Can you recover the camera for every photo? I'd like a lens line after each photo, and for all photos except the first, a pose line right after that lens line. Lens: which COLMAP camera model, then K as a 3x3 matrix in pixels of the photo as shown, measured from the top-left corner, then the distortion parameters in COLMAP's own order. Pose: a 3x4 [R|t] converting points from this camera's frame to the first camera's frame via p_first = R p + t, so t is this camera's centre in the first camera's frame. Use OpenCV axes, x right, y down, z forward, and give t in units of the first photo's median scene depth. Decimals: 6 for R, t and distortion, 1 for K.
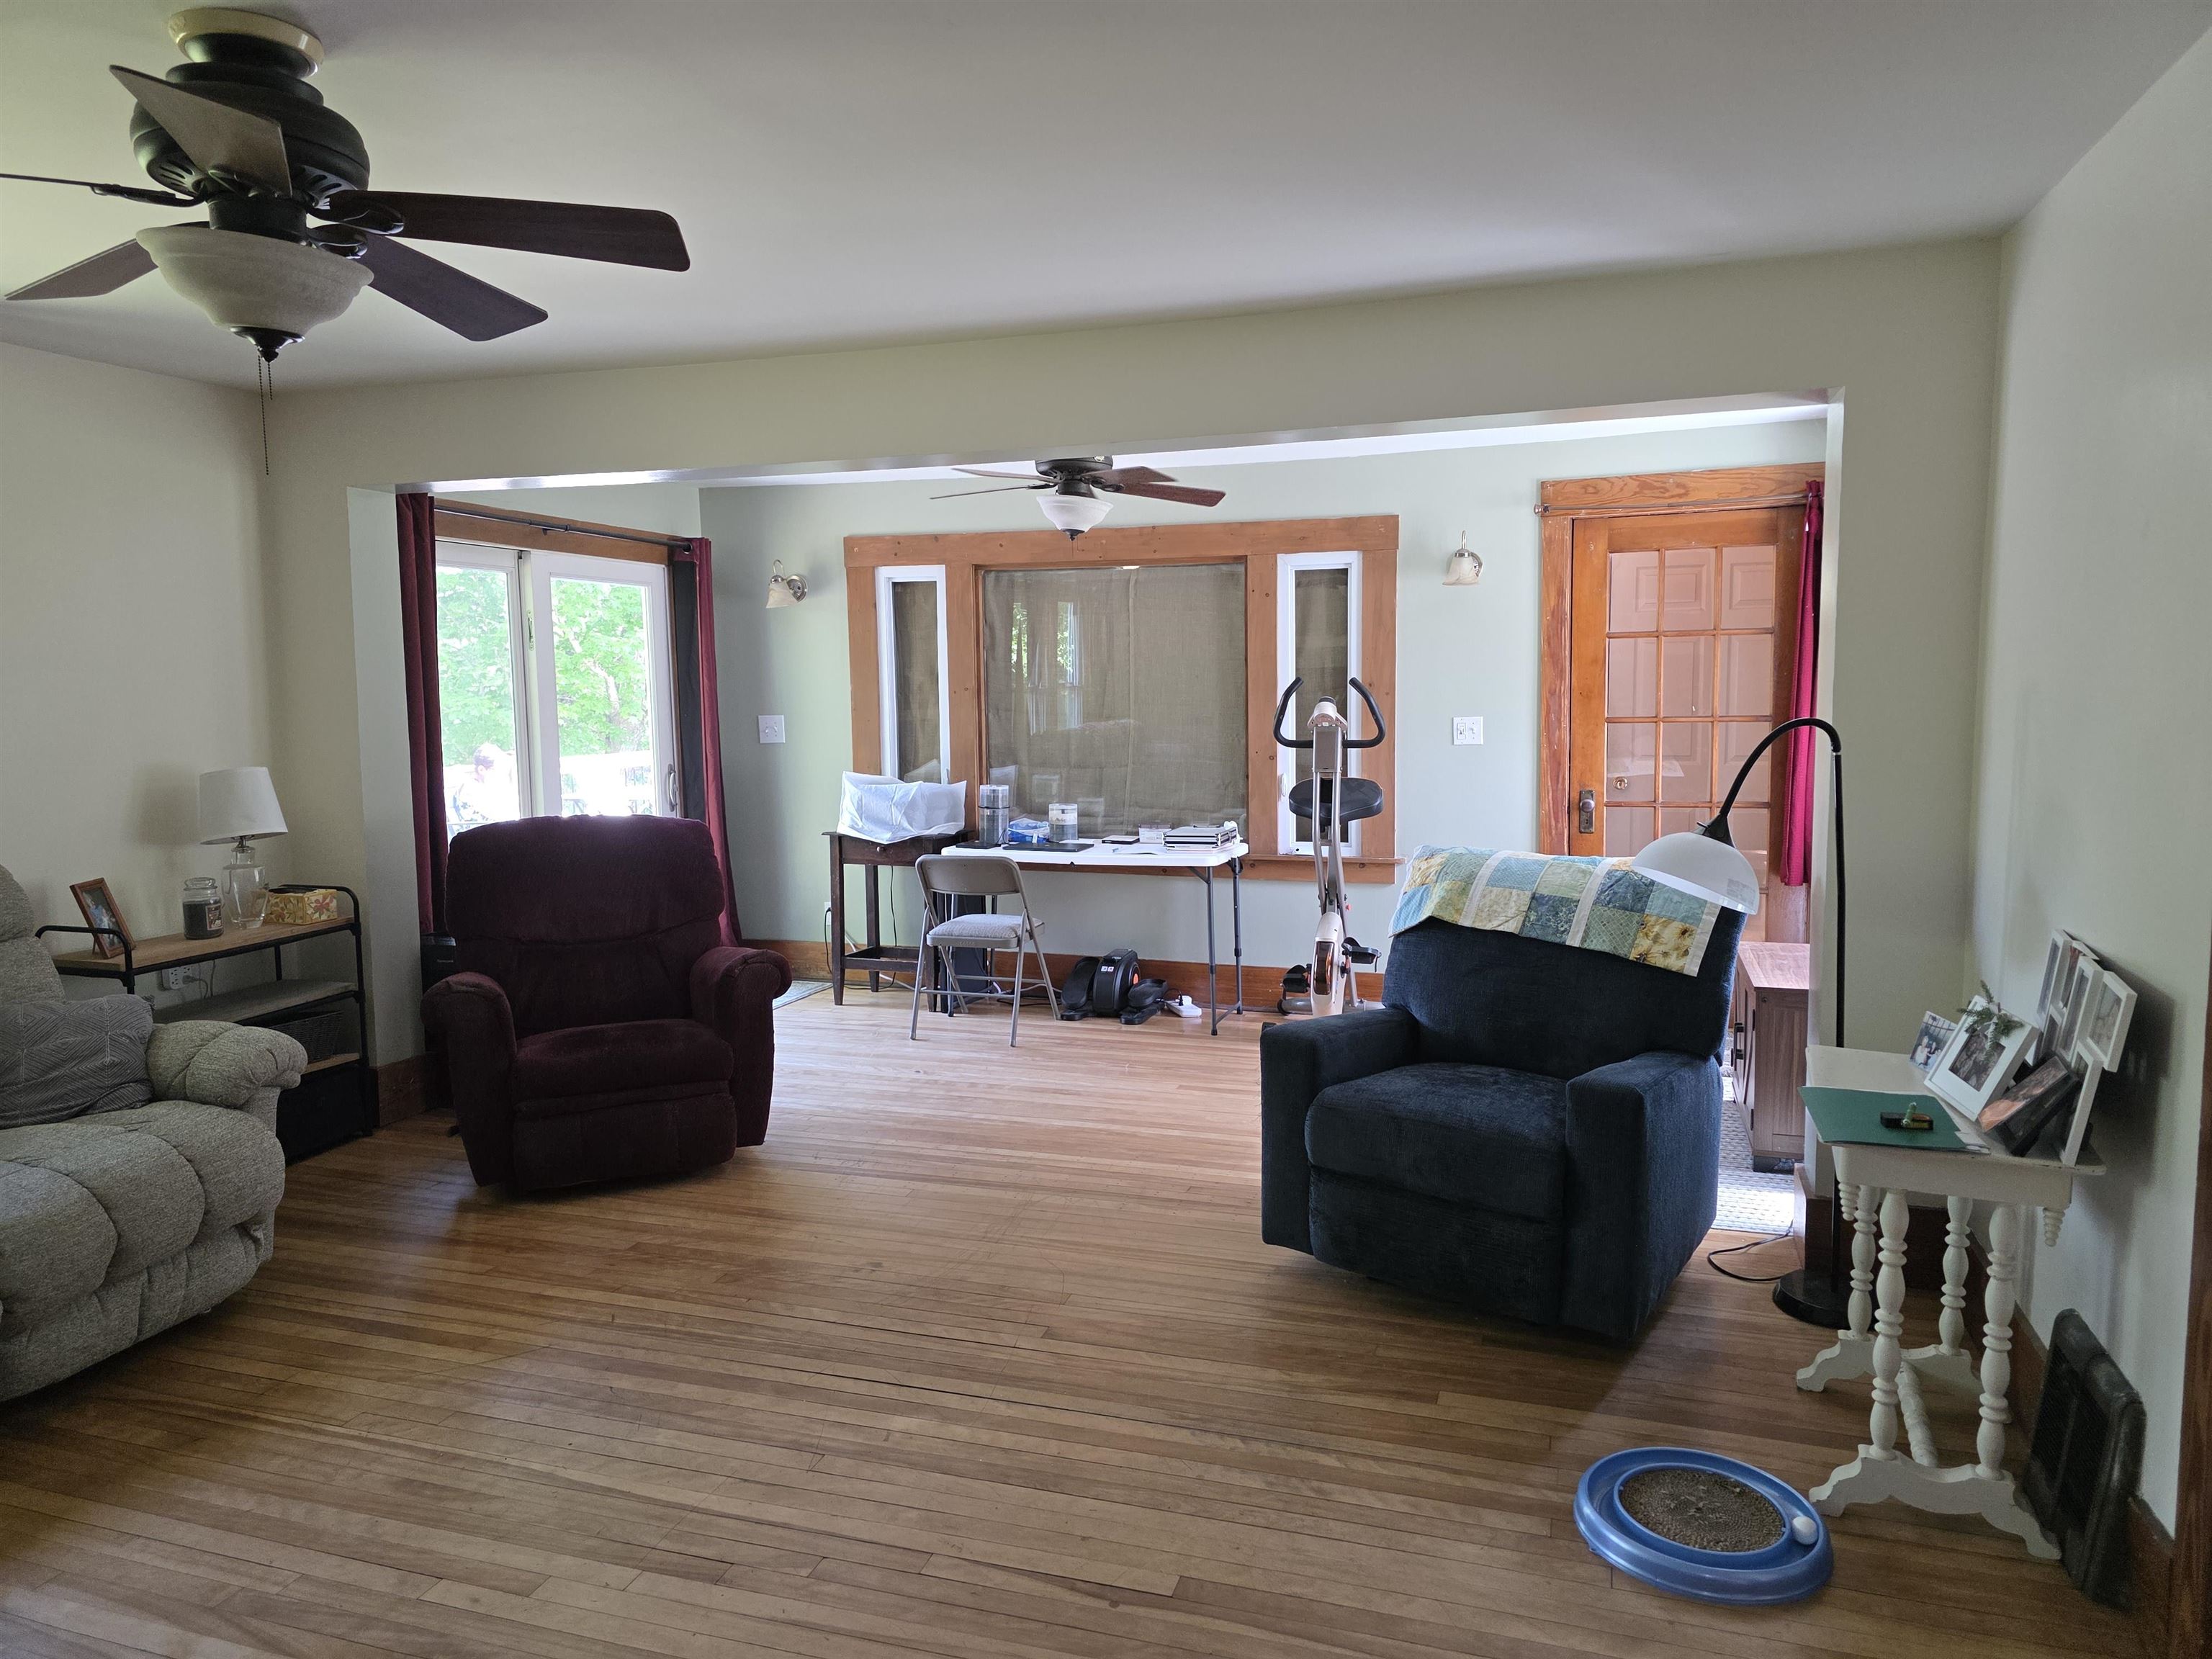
lens RADIAL K [[1479.2, 0, 1105.1], [0, 1479.2, 815.1], [0, 0, 1]] dist [0.044127, -0.028279]
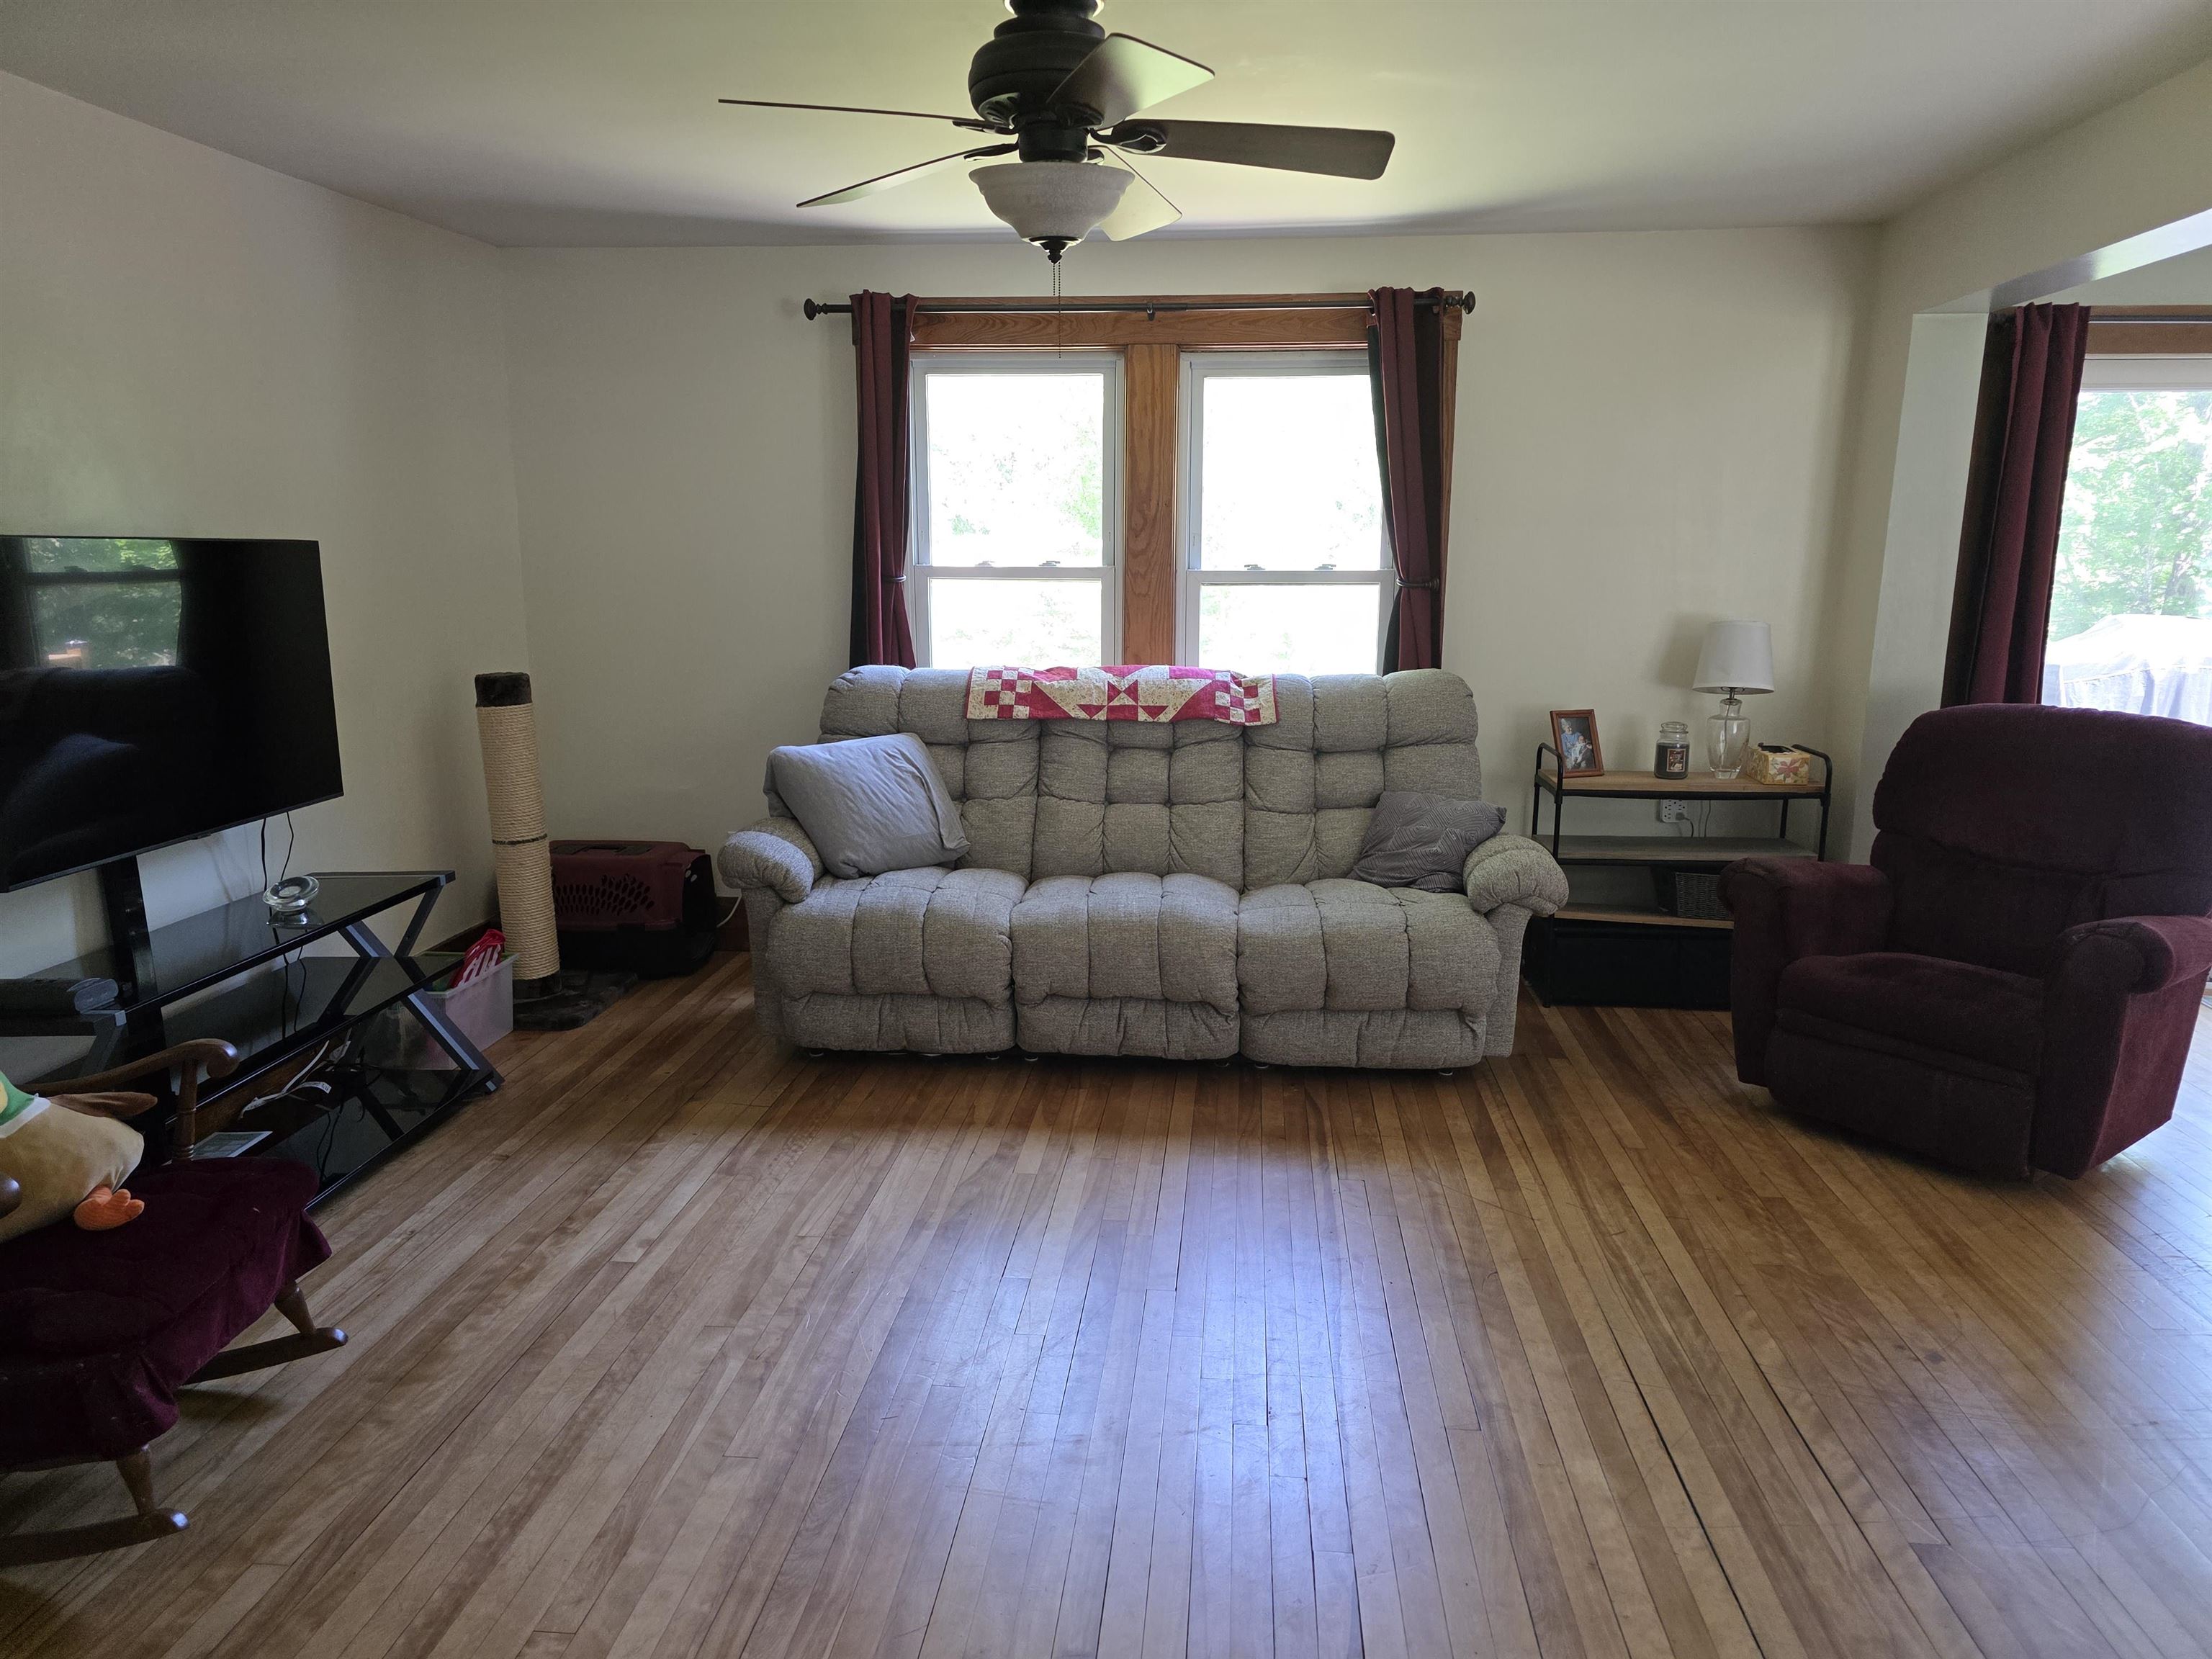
lens RADIAL K [[1479.2, 0, 1104.9], [0, 1479.2, 853.4], [0, 0, 1]] dist [0.044127, -0.028279]
pose [[0.222562, 0.209133, -0.952224, 0.426710], [-0.096306, 0.976660, 0.191990, -0.039454], [0.970150, 0.048975, 0.237508, 0.456511]]
